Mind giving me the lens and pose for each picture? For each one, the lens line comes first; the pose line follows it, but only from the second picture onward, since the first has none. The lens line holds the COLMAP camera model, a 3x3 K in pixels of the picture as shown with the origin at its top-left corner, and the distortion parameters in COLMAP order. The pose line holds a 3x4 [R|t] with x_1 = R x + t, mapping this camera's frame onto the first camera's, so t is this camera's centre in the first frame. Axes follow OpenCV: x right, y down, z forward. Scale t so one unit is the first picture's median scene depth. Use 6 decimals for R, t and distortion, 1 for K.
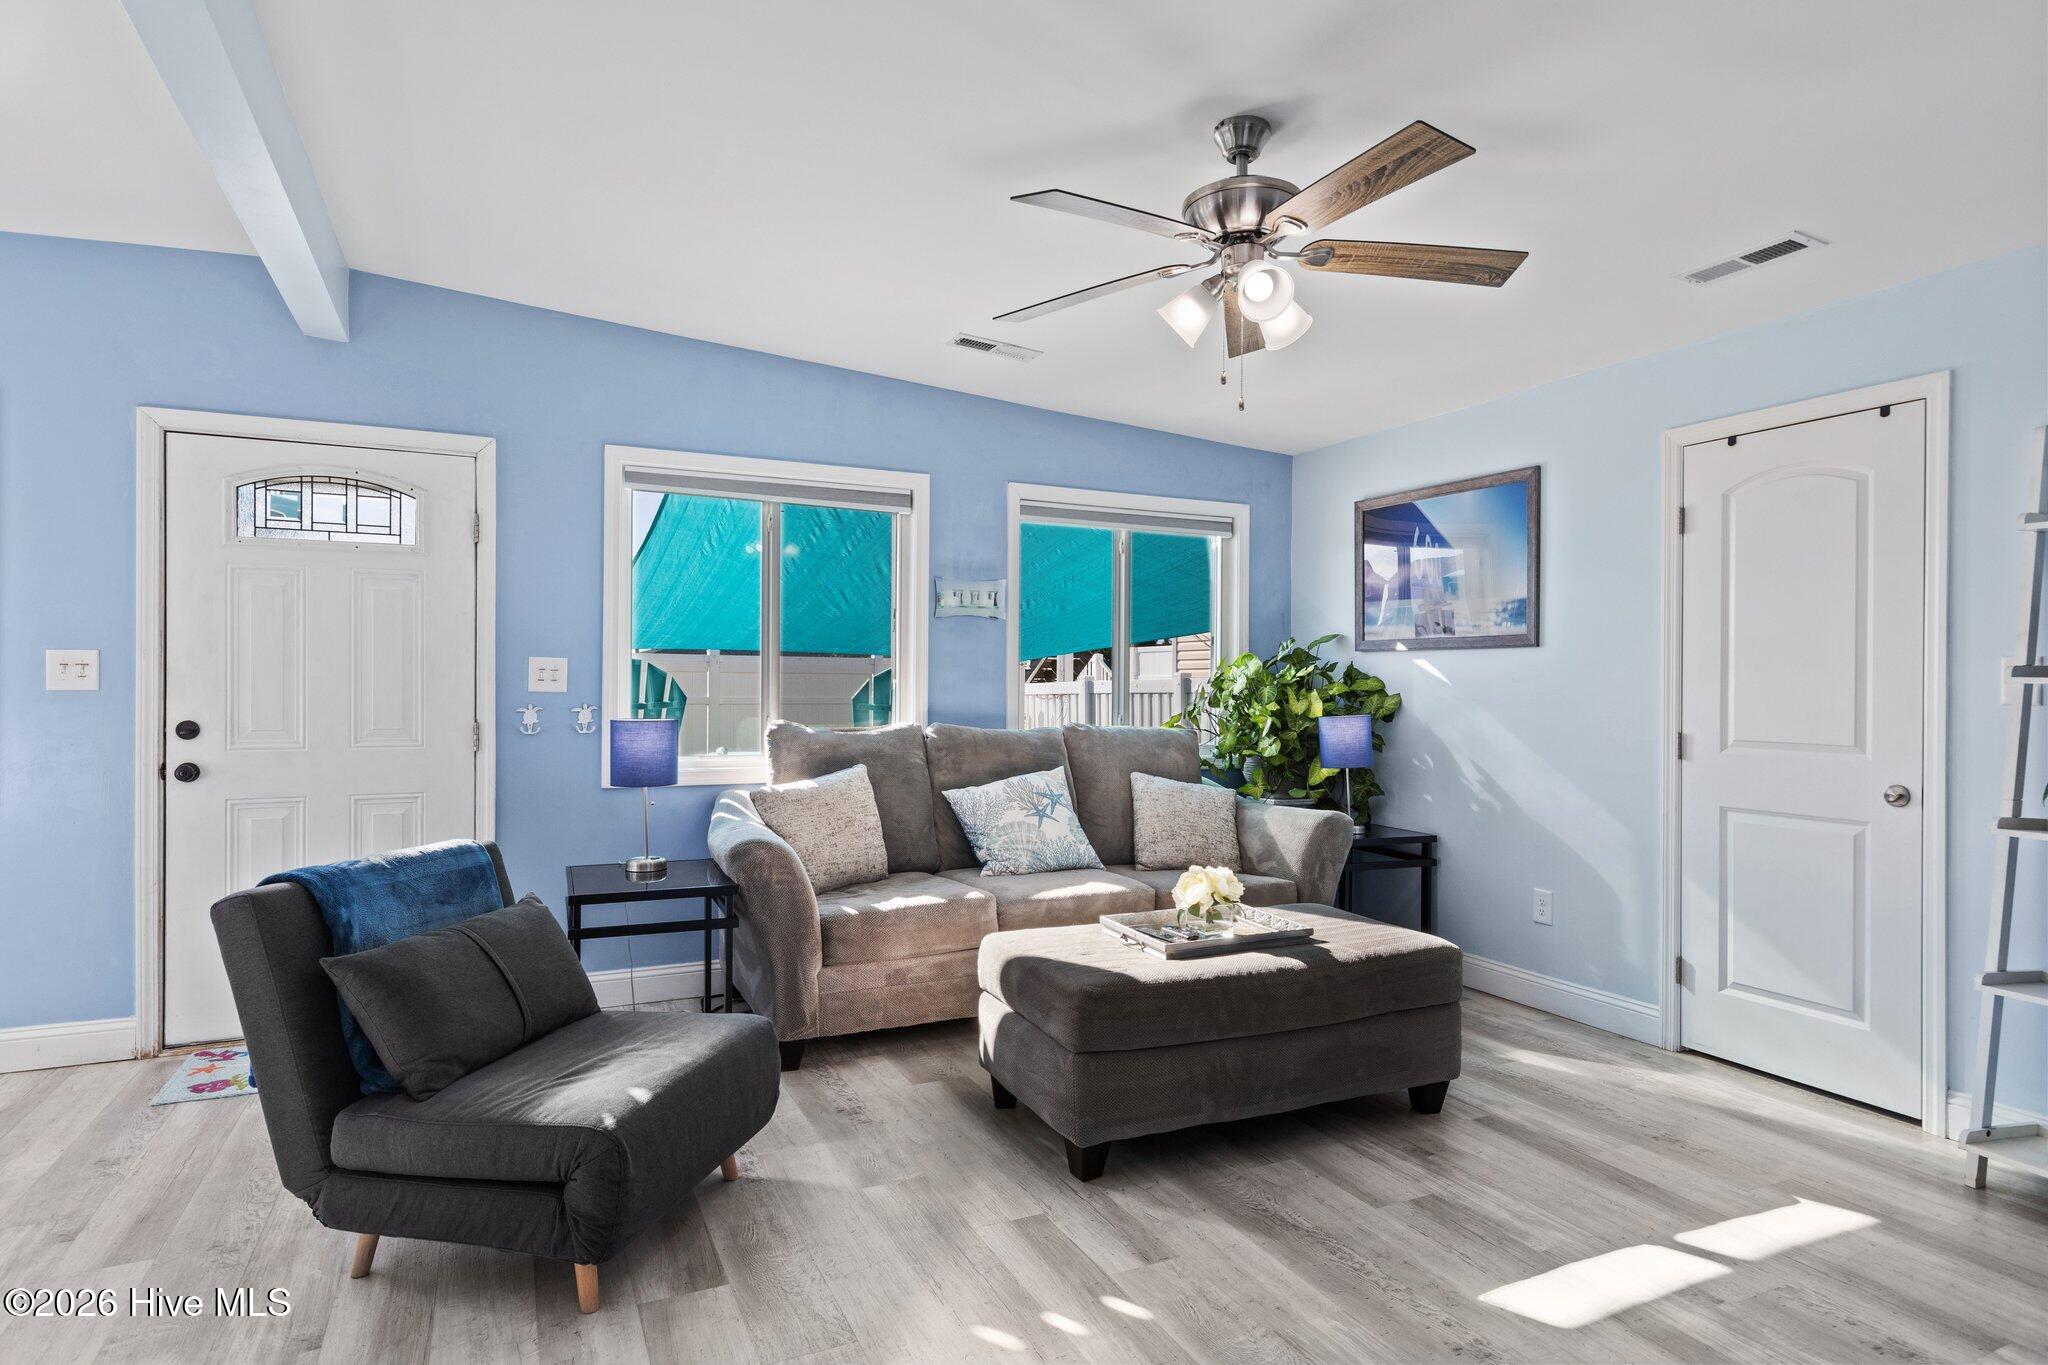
lens RADIAL K [[1120.8, 0, 1028.8], [0, 1120.8, 685.8], [0, 0, 1]] dist [0.005169, 0.001931]
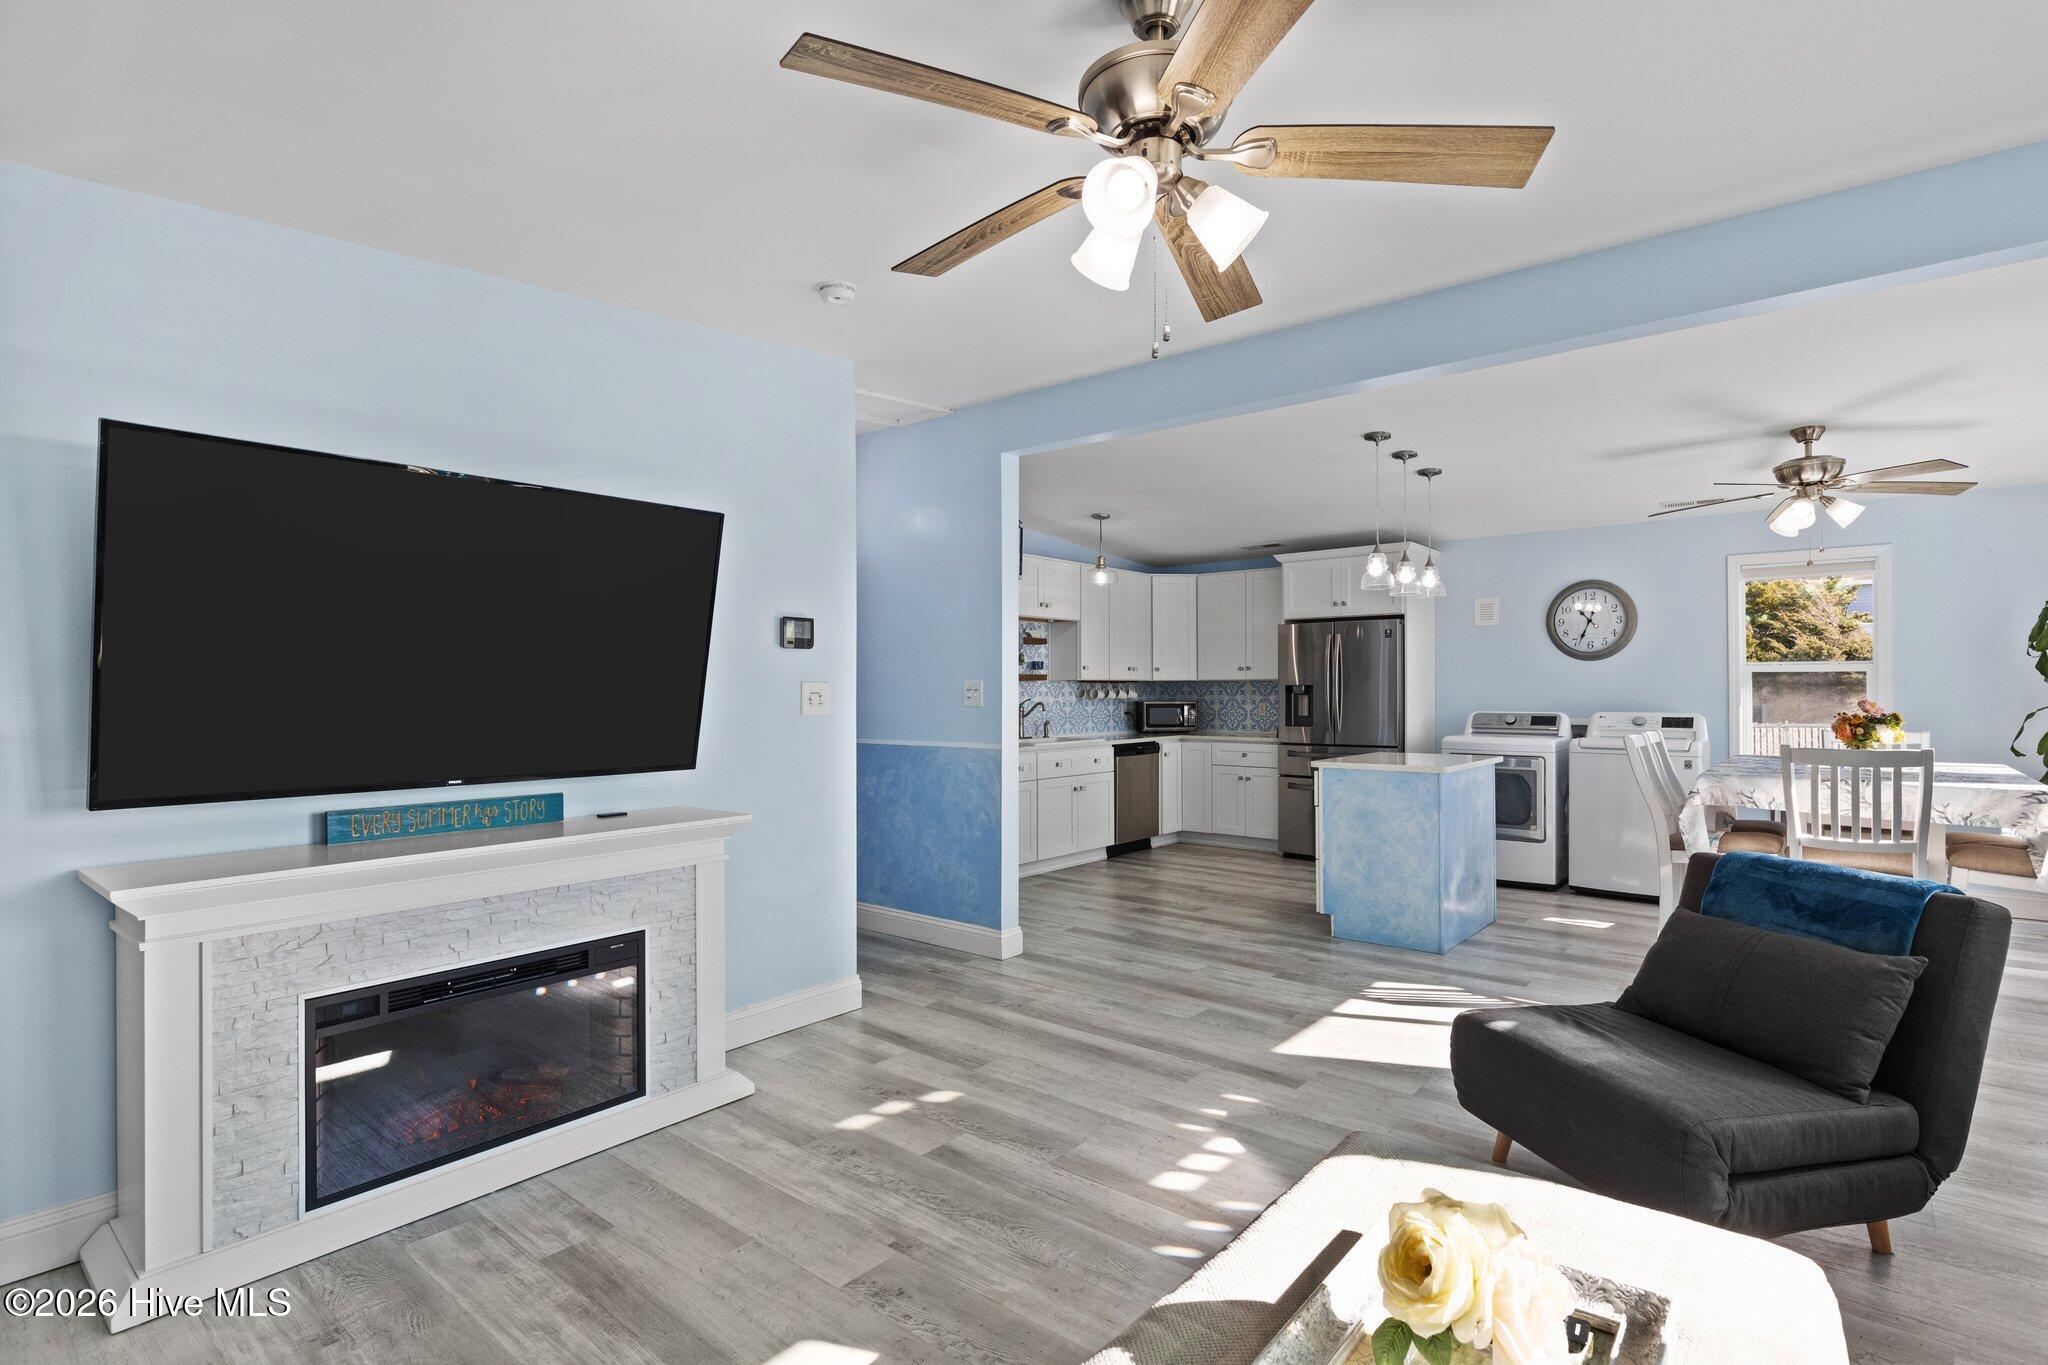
lens RADIAL K [[989.9, 0, 1027.3], [0, 989.9, 687.4], [0, 0, 1]] dist [-0.001650, -0.000990]
pose [[-0.908368, -0.005504, -0.418135, 0.379282], [-0.002574, 0.999968, -0.007570, -0.010320], [0.418163, -0.005800, -0.908353, 1.086022]]
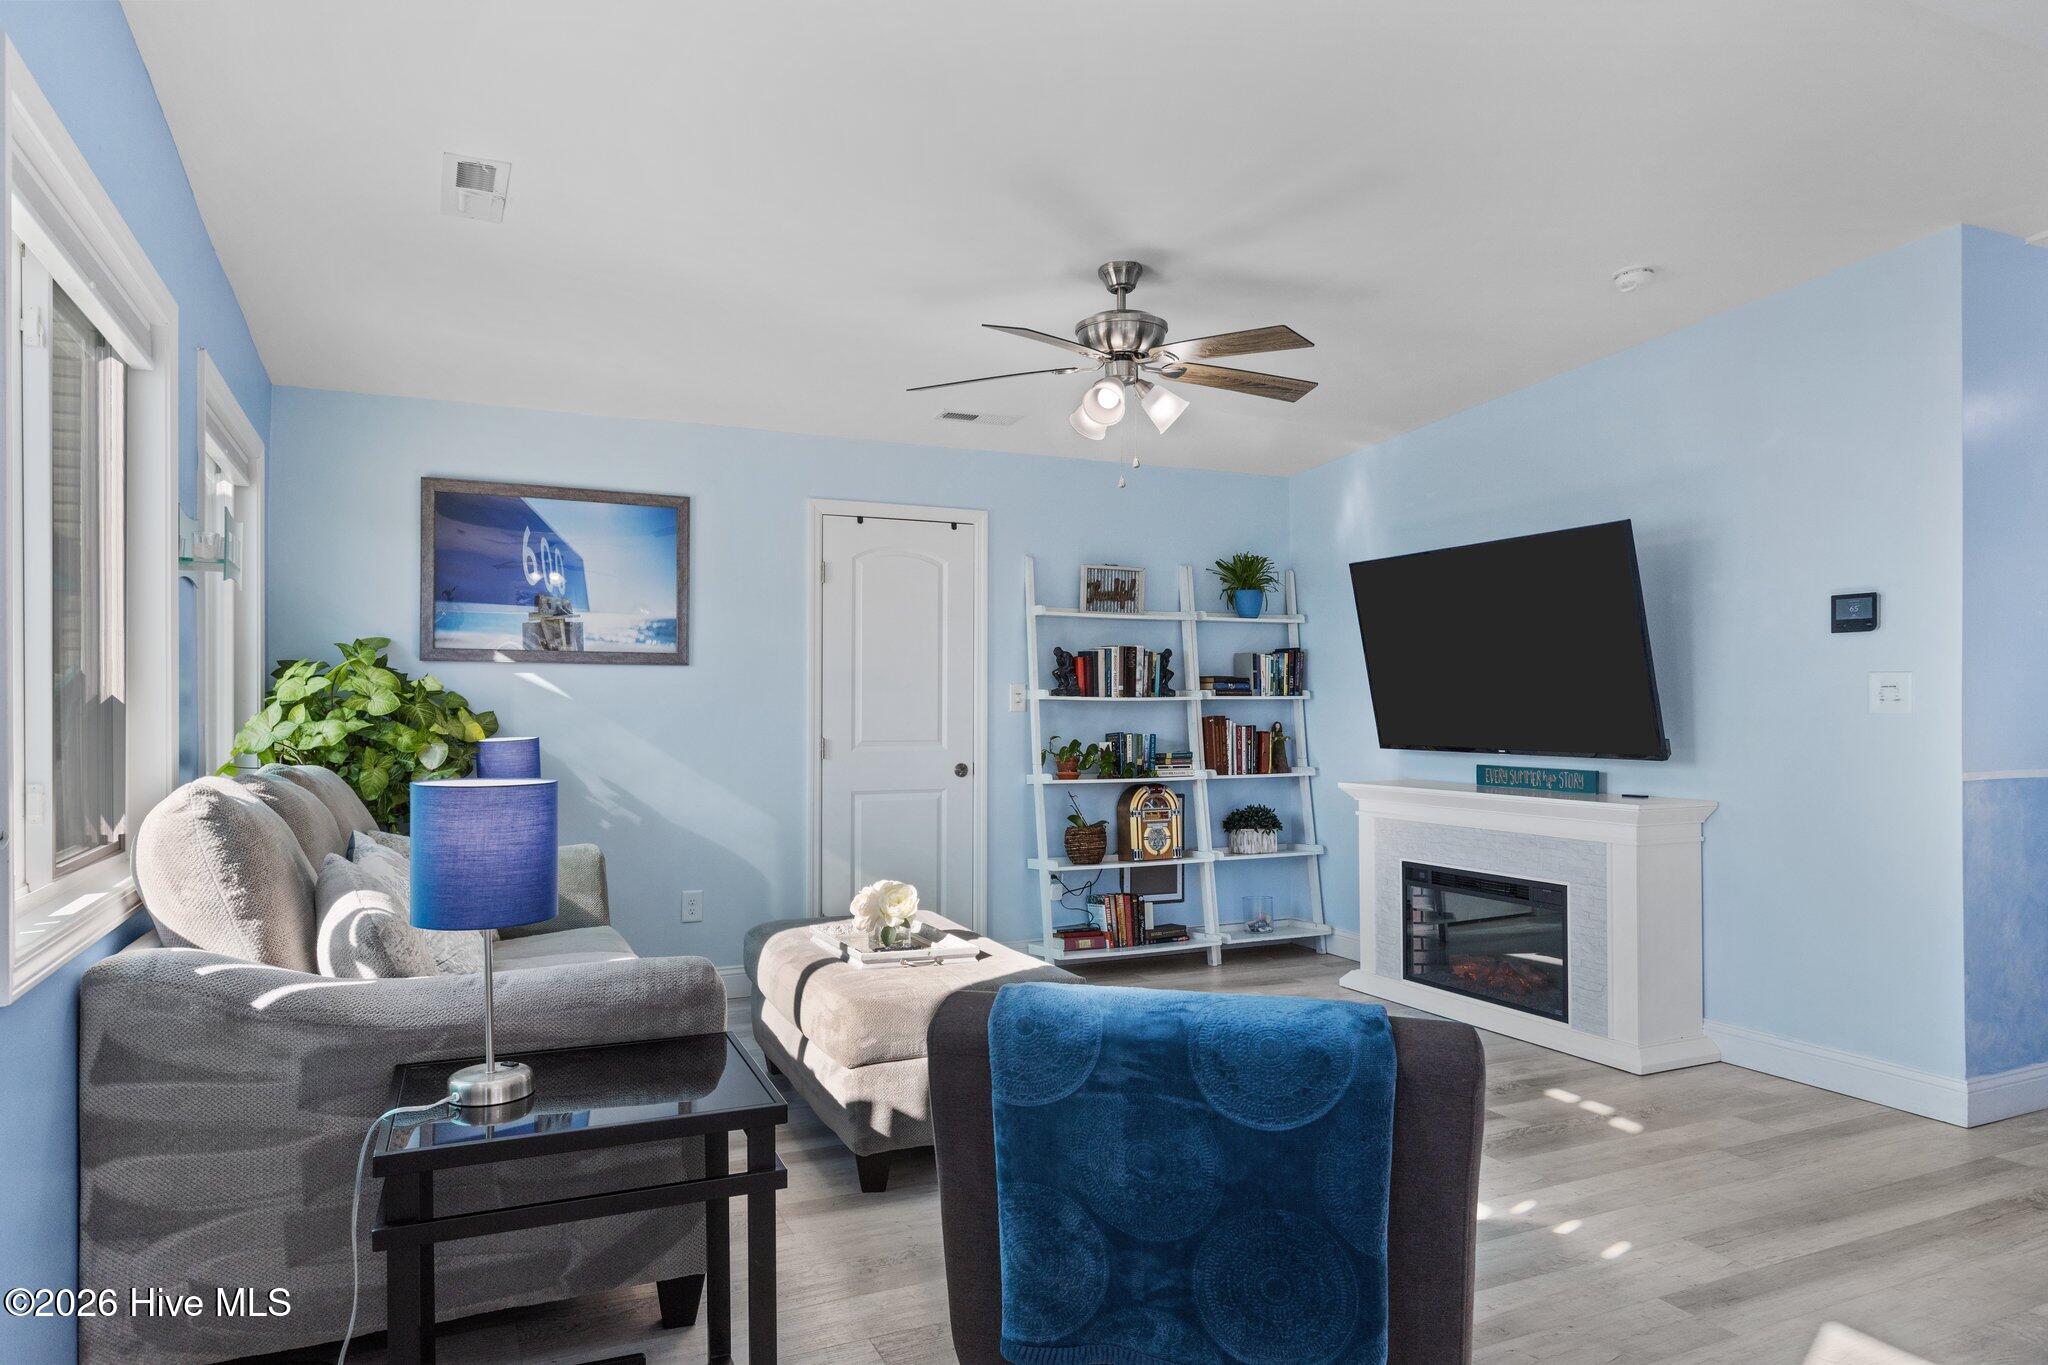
lens RADIAL K [[1272.7, 0, 1028.7], [0, 1272.7, 693.5], [0, 0, 1]] dist [-0.001742, -0.003168]
pose [[0.007862, 0.002447, 0.999966, -0.870891], [0.001691, 0.999996, -0.002460, -0.004503], [-0.999968, 0.001710, 0.007858, 0.754500]]
